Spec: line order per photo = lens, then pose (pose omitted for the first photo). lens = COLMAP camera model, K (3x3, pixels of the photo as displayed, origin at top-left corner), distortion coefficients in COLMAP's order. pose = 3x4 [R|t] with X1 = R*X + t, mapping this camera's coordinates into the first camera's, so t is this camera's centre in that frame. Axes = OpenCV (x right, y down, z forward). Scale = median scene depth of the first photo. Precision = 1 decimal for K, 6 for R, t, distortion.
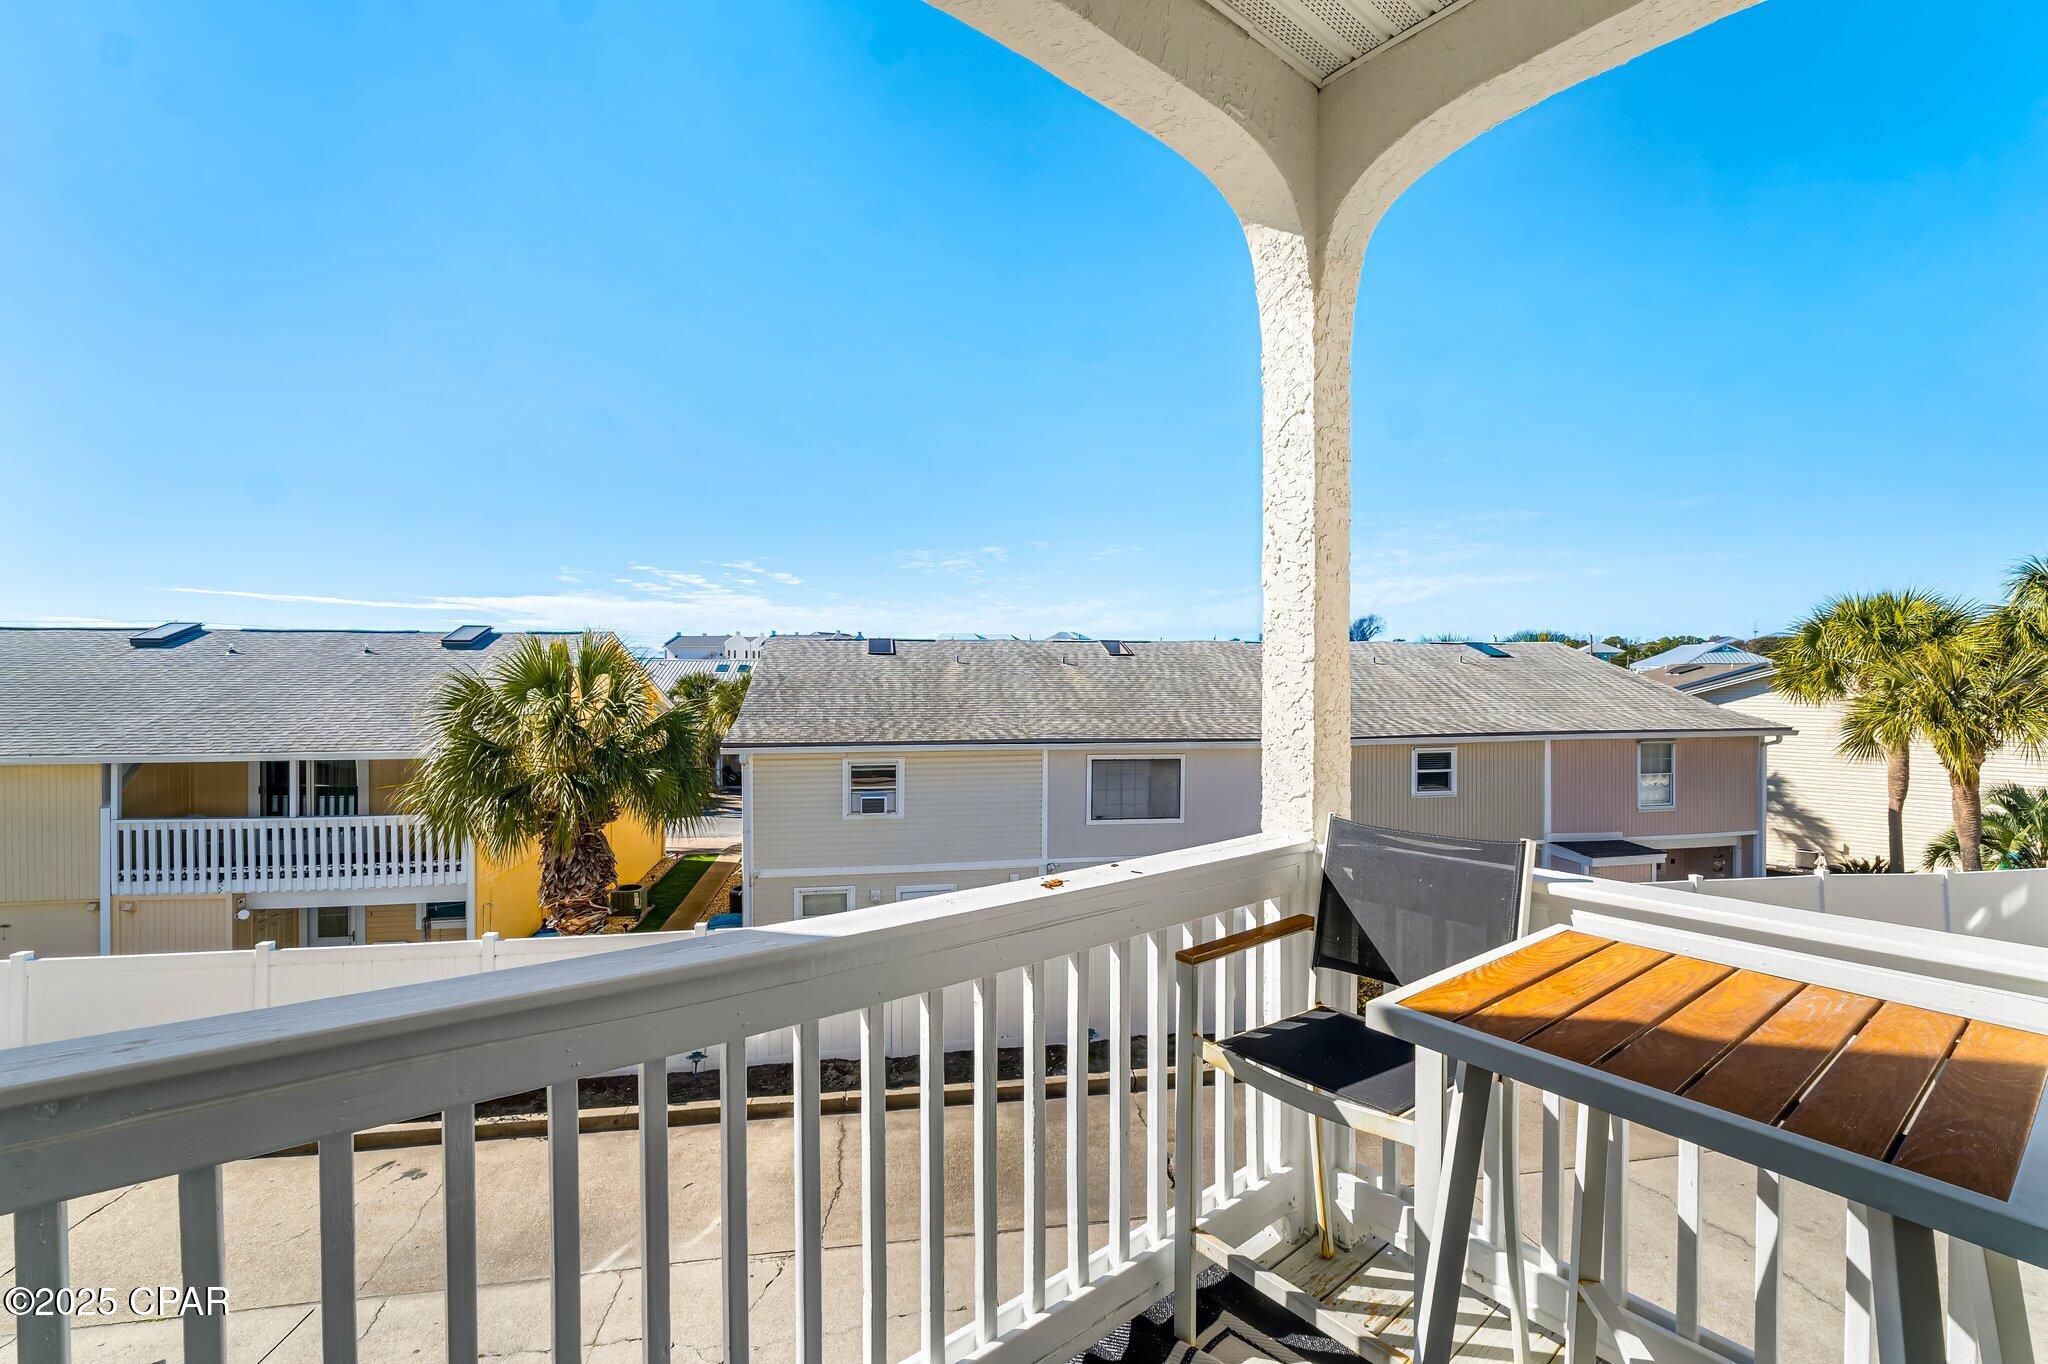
lens RADIAL K [[884.7, 0, 1021.0], [0, 884.7, 685.3], [0, 0, 1]] dist [0.001596, 0.000107]
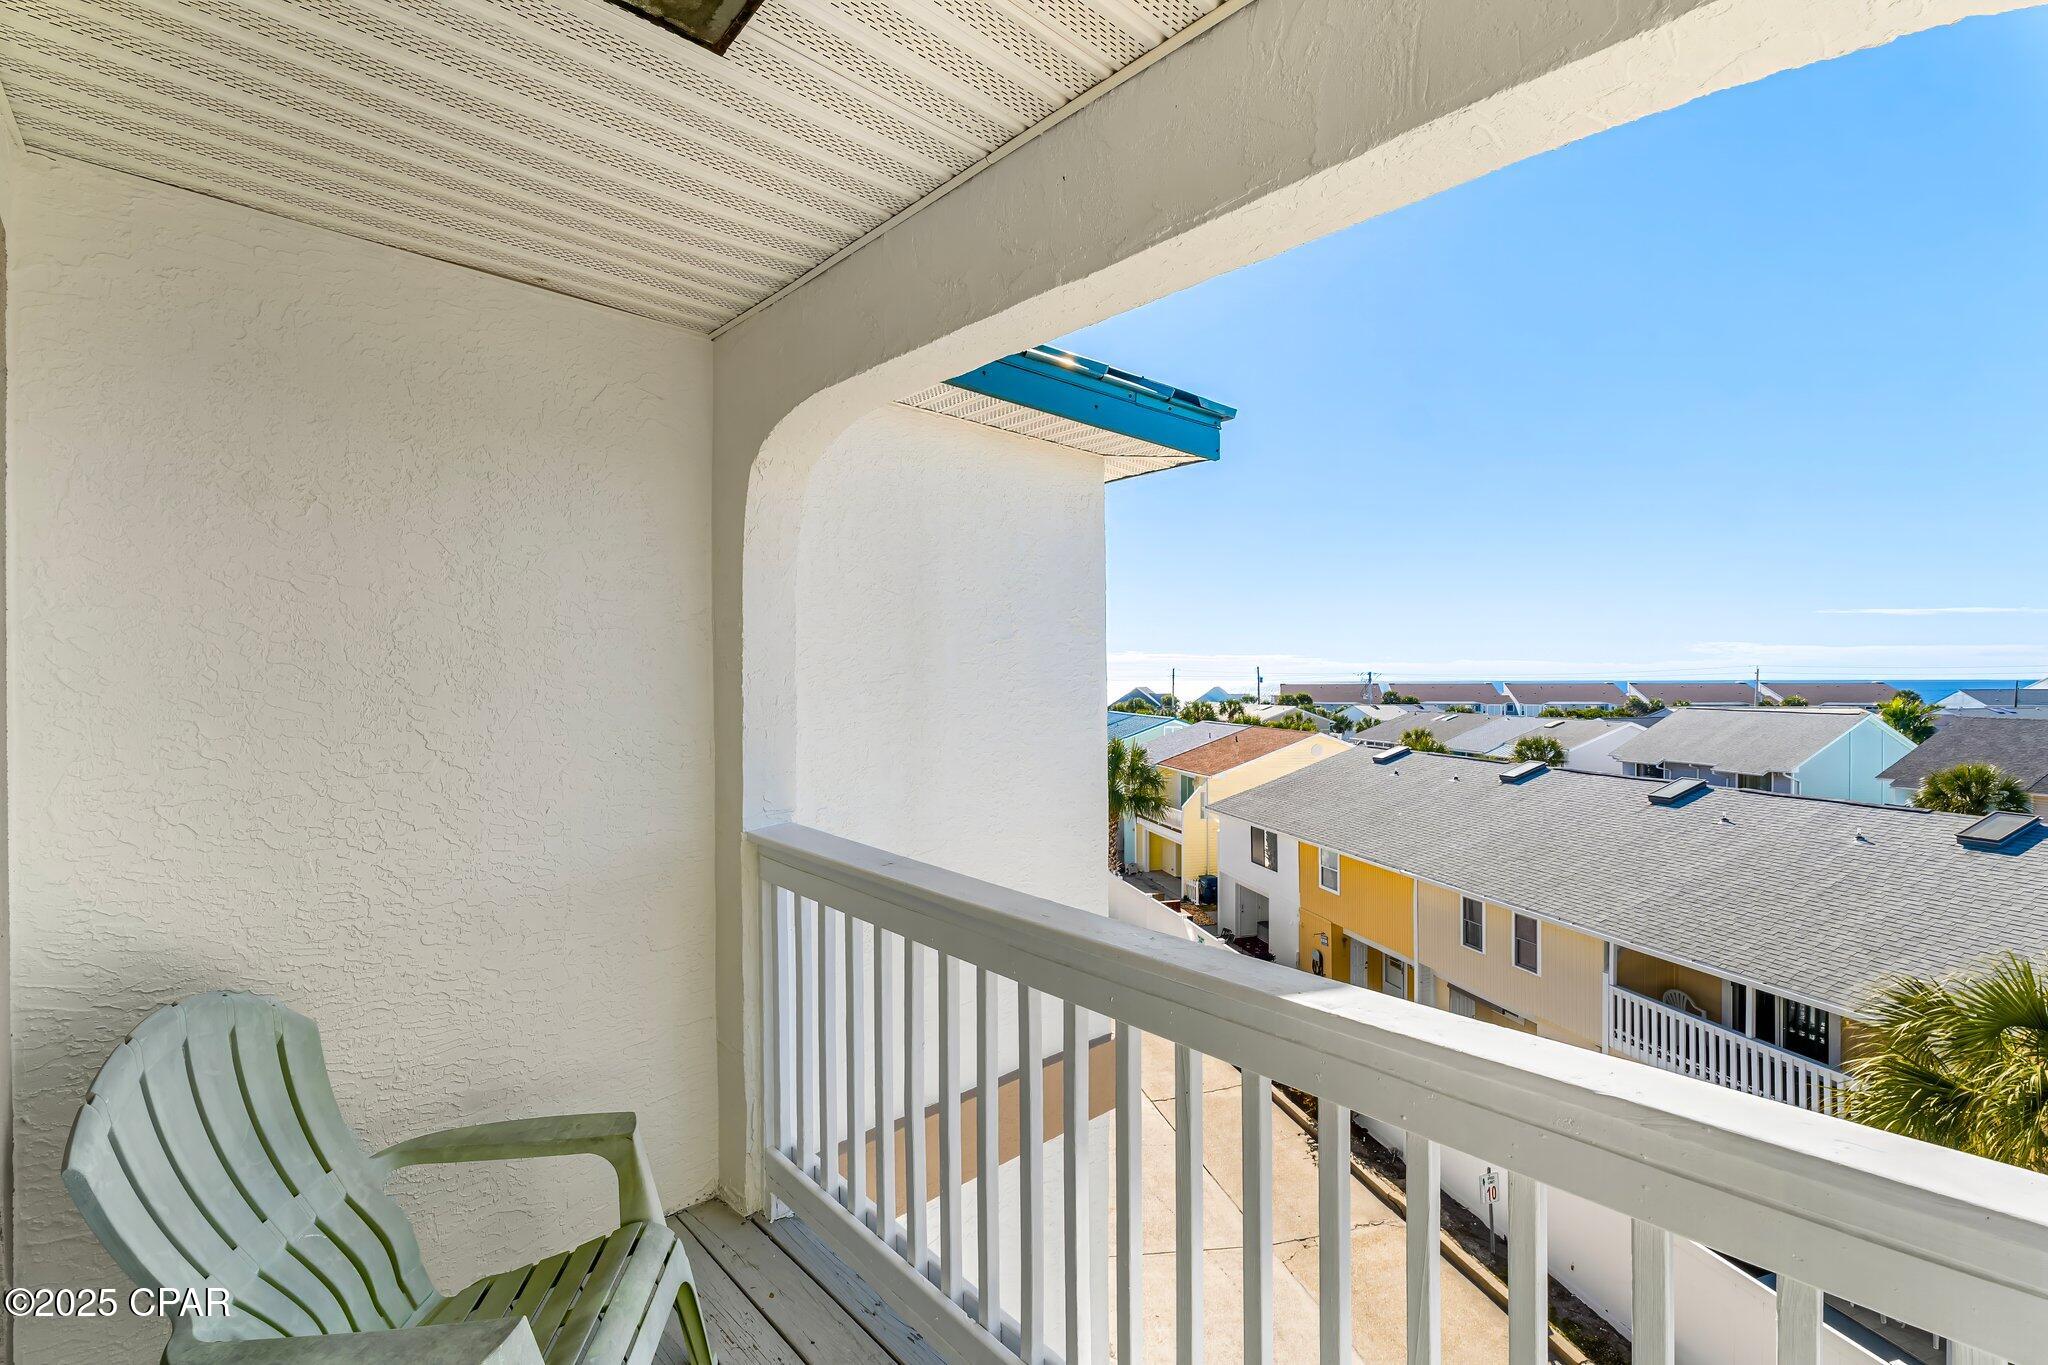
lens RADIAL K [[884.7, 0, 1026.4], [0, 884.7, 673.6], [0, 0, 1]] dist [0.001596, 0.000107]
pose [[0.098787, -0.000127, -0.995109, 0.569418], [-0.001804, 0.999998, -0.000307, -1.344796], [0.995107, 0.001826, 0.098786, 0.343108]]
